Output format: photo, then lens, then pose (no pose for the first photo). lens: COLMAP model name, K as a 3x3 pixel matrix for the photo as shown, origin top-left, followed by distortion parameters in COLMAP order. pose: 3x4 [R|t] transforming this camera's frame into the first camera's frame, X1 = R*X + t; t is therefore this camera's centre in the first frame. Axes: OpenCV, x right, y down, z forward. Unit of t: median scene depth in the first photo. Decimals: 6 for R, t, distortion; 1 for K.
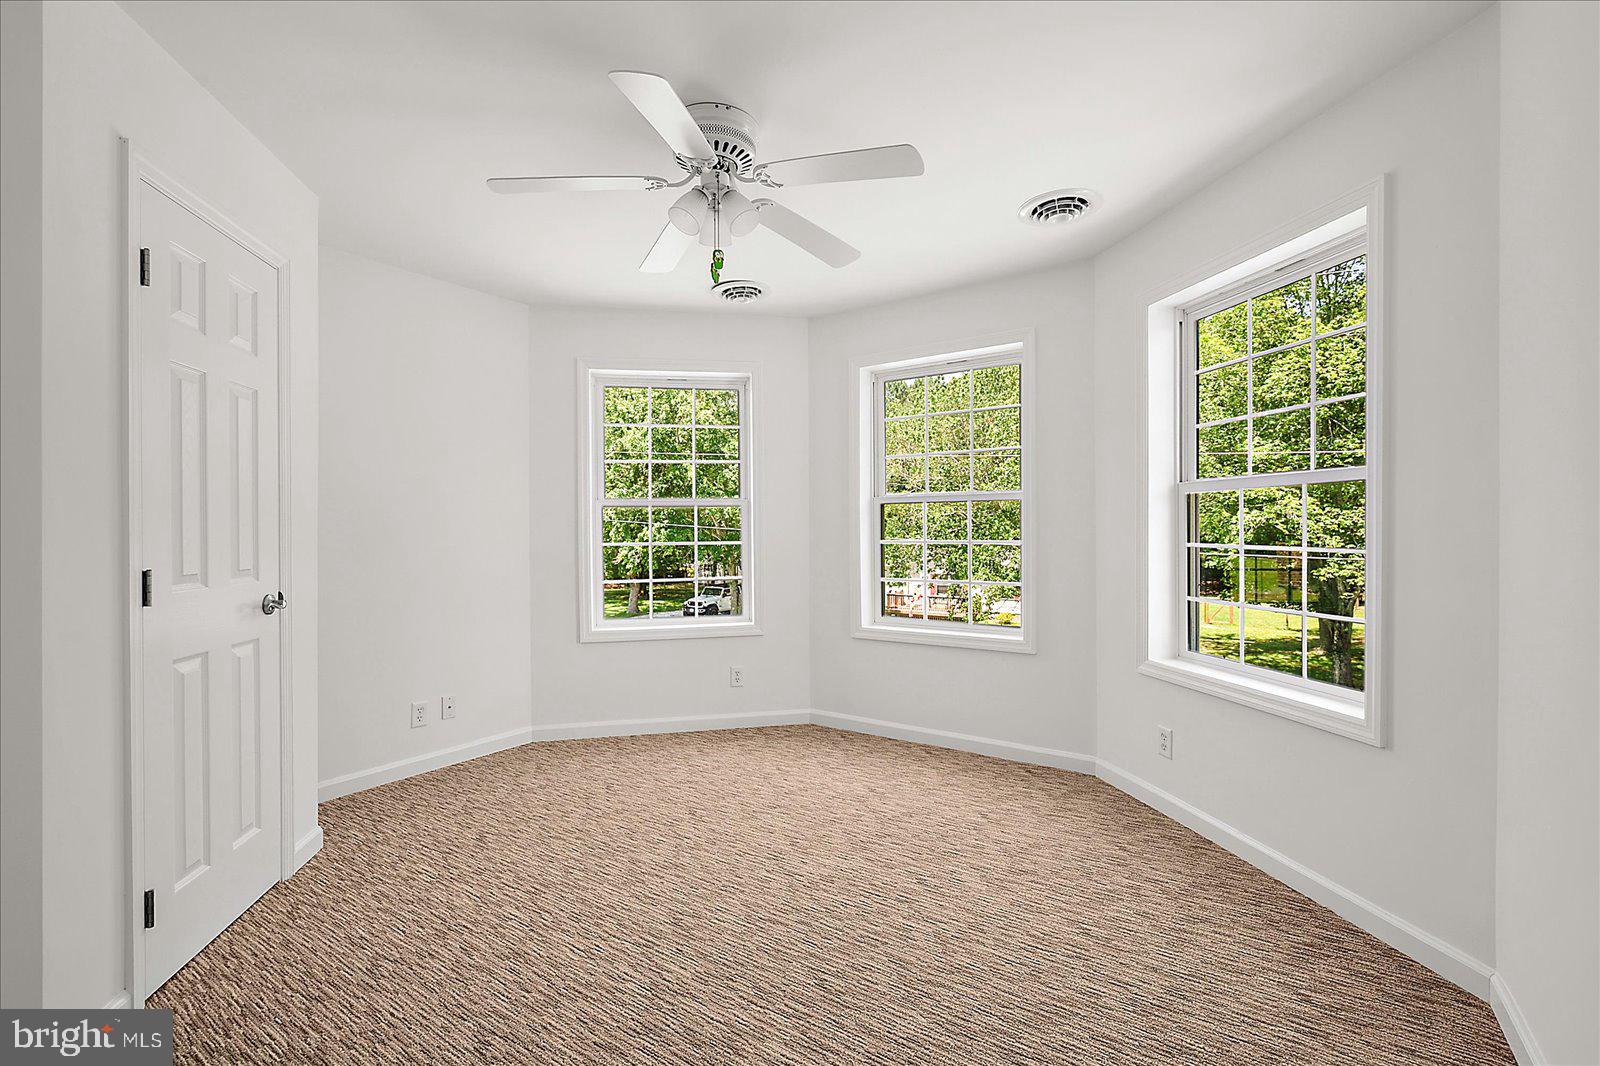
lens RADIAL K [[678.6, 0, 798.0], [0, 678.6, 546.0], [0, 0, 1]] dist [-0.011548, 0.001011]
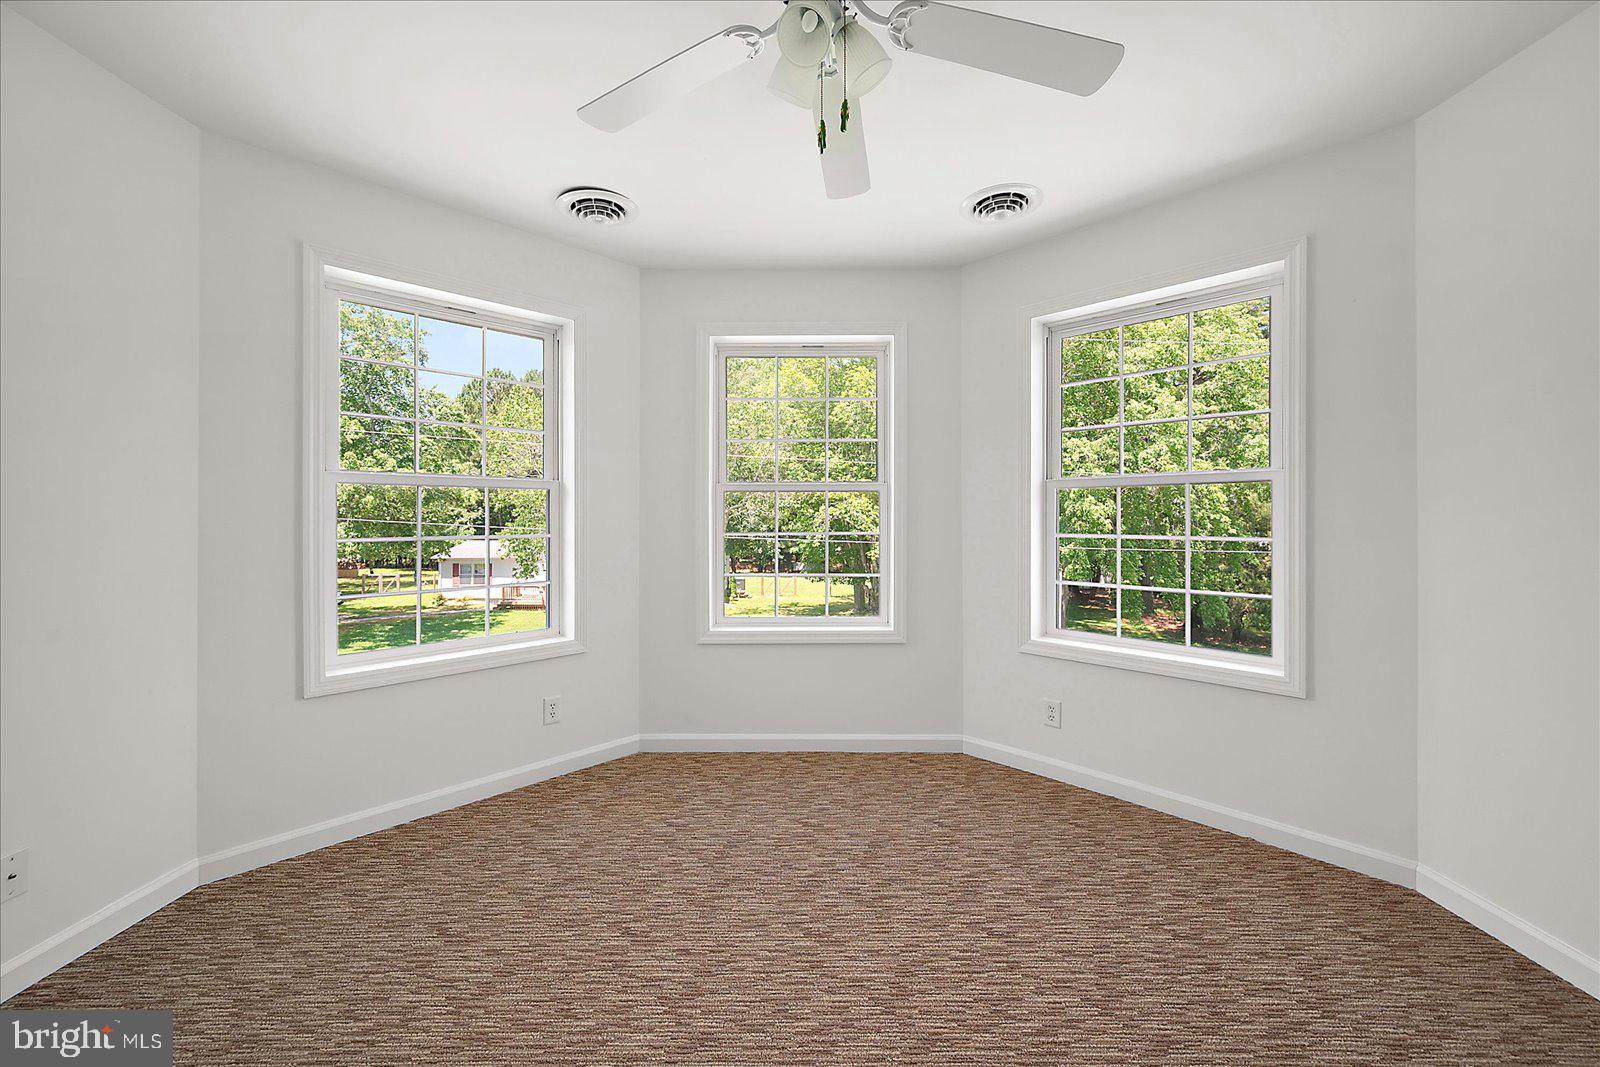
lens RADIAL K [[621.7, 0, 803.8], [0, 621.7, 526.7], [0, 0, 1]] dist [0.003255, -0.000116]
pose [[0.832814, -0.000720, 0.553553, -0.277612], [0.009158, 0.999880, -0.012479, -0.004469], [-0.553478, 0.015462, 0.832720, 0.289557]]
